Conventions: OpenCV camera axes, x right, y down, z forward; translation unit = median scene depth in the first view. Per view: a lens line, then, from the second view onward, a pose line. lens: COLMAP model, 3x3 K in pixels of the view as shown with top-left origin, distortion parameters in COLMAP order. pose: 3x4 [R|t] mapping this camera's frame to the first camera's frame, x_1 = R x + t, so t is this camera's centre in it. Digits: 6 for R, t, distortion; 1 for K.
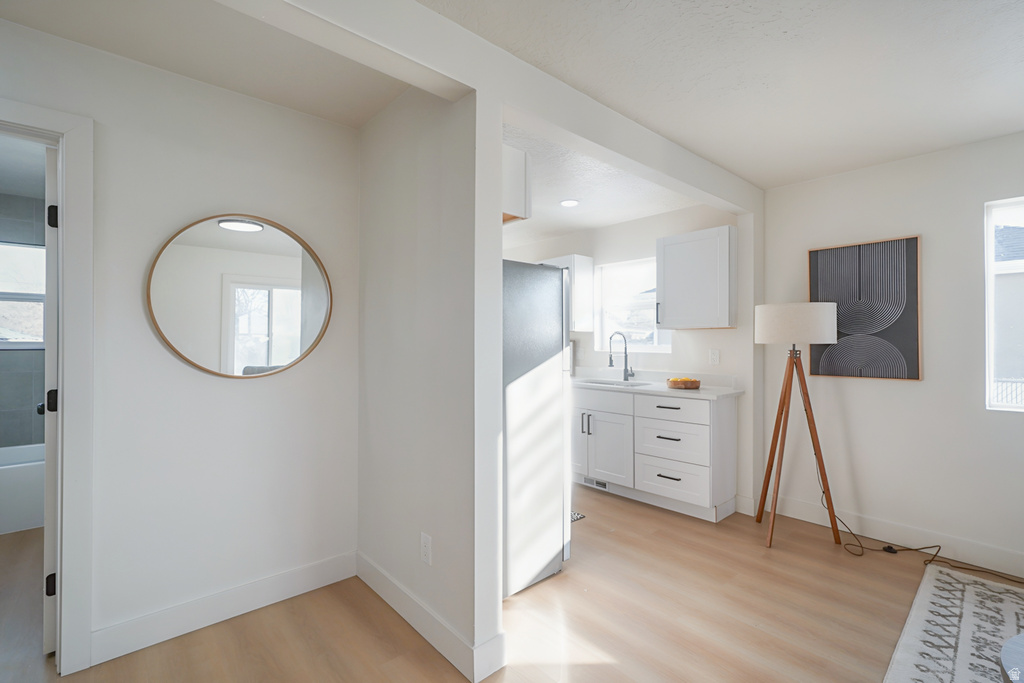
lens RADIAL K [[460.5, 0, 512.0], [0, 460.5, 341.5], [0, 0, 1]] dist [0.001219, 0.000006]
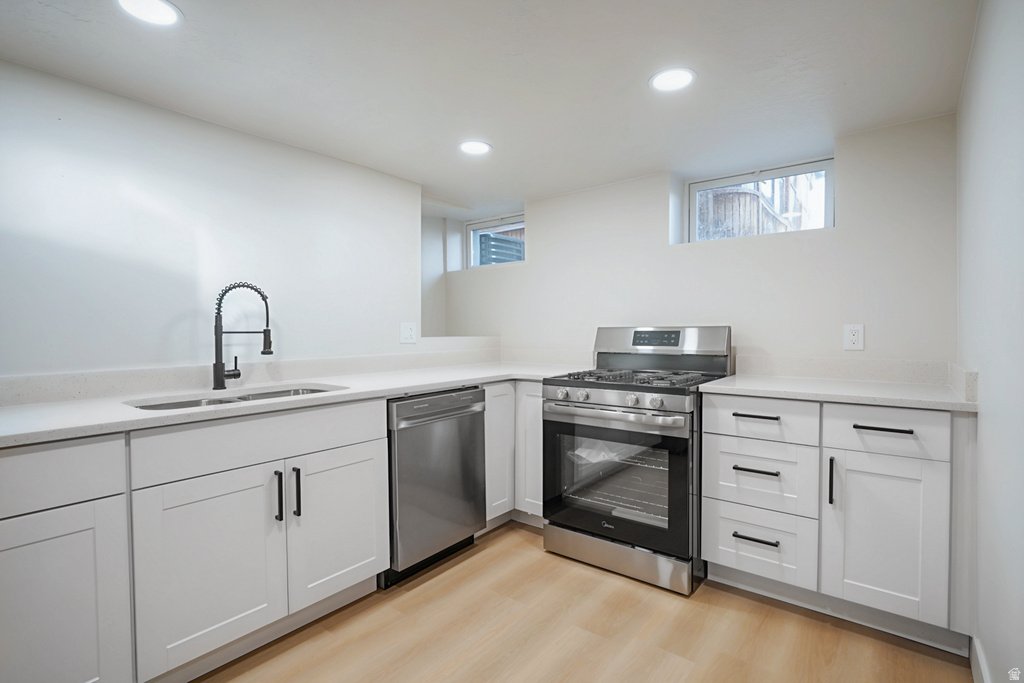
lens RADIAL K [[506.2, 0, 512.0], [0, 506.2, 341.5], [0, 0, 1]] dist [-0.001922, -0.000196]
pose [[-0.174247, -0.024840, 0.984389, -0.413486], [0.006895, 0.999627, 0.026445, 0.037551], [-0.984678, 0.011395, -0.174011, 1.119941]]
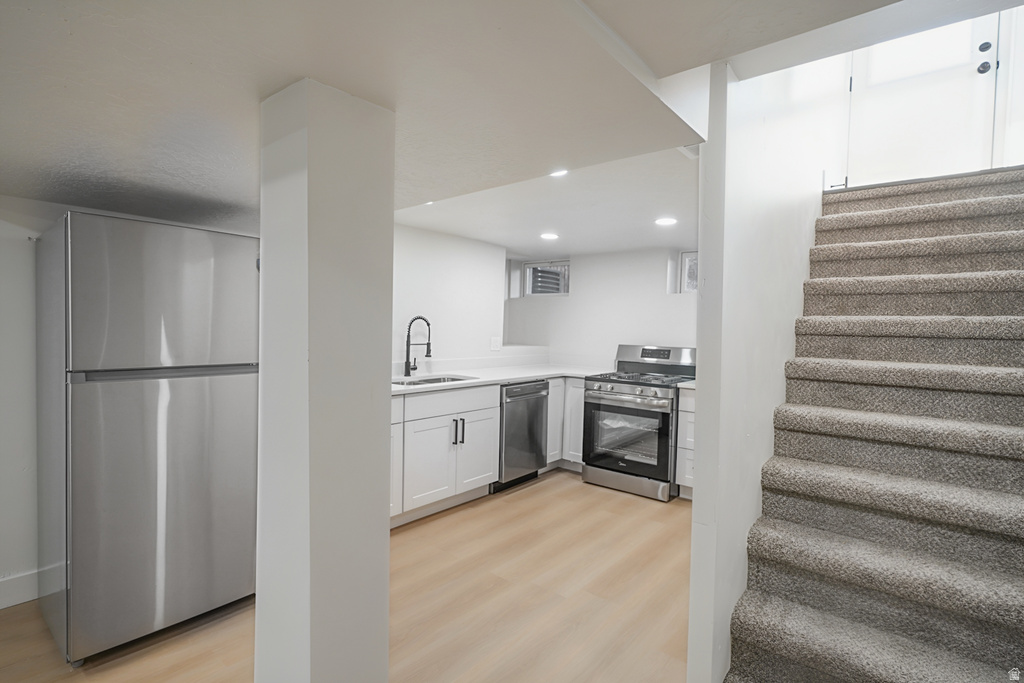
lens RADIAL K [[506.2, 0, 512.0], [0, 506.2, 341.5], [0, 0, 1]] dist [-0.001922, -0.000196]
pose [[-0.152885, -0.036301, 0.987577, -0.929684], [-0.026388, 0.999119, 0.032640, -0.014090], [-0.987892, -0.021070, -0.153709, 1.336828]]
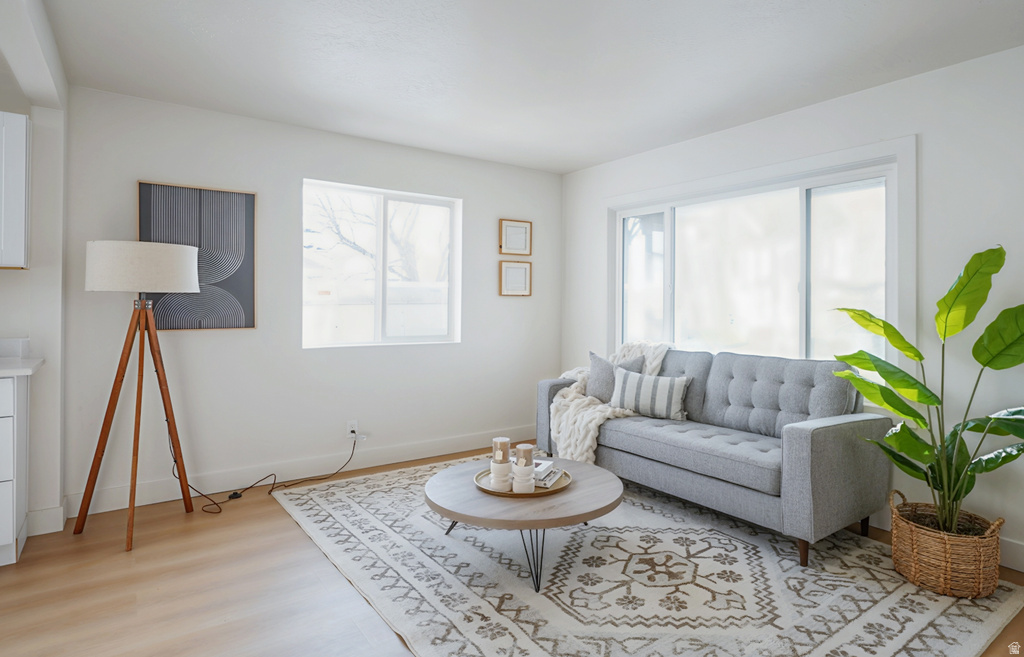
lens RADIAL K [[520.5, 0, 516.6], [0, 520.5, 297.4], [0, 0, 1]] dist [-0.002107, -0.000958]
pose [[0.137294, 0.006280, 0.990510, -0.214800], [-0.008188, 0.999953, -0.005205, 0.013255], [-0.990496, -0.007396, 0.137339, 0.210158]]
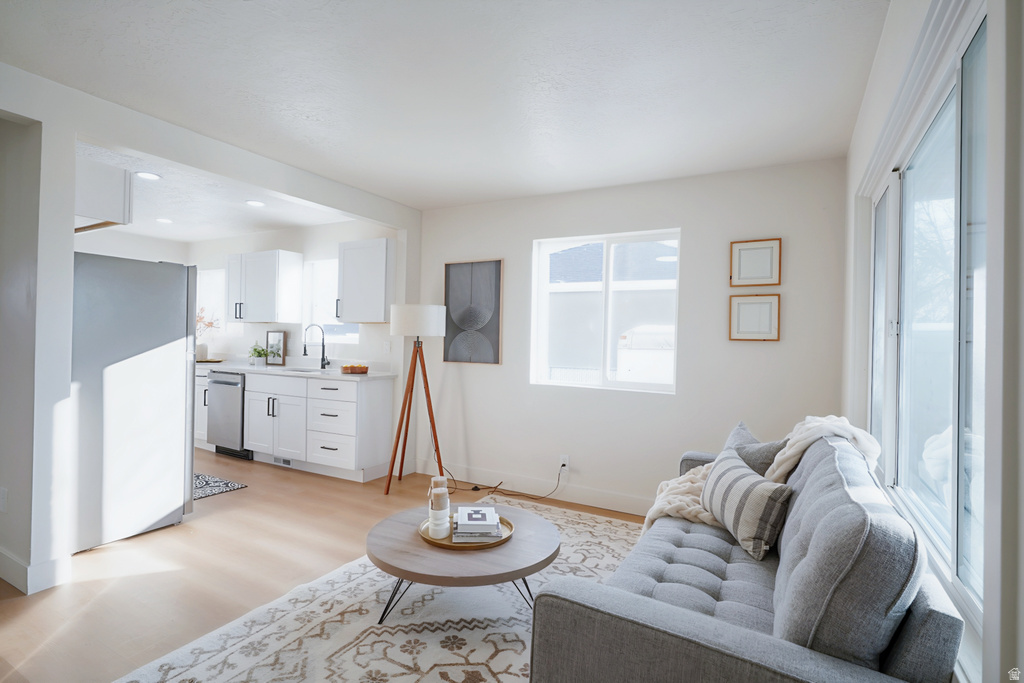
lens RADIAL K [[506.2, 0, 512.0], [0, 506.2, 341.5], [0, 0, 1]] dist [-0.001922, -0.000196]
pose [[0.944353, 0.018912, 0.328390, 0.385729], [-0.021172, 0.999770, 0.003309, 0.009620], [-0.328252, -0.010078, 0.944537, -0.402790]]
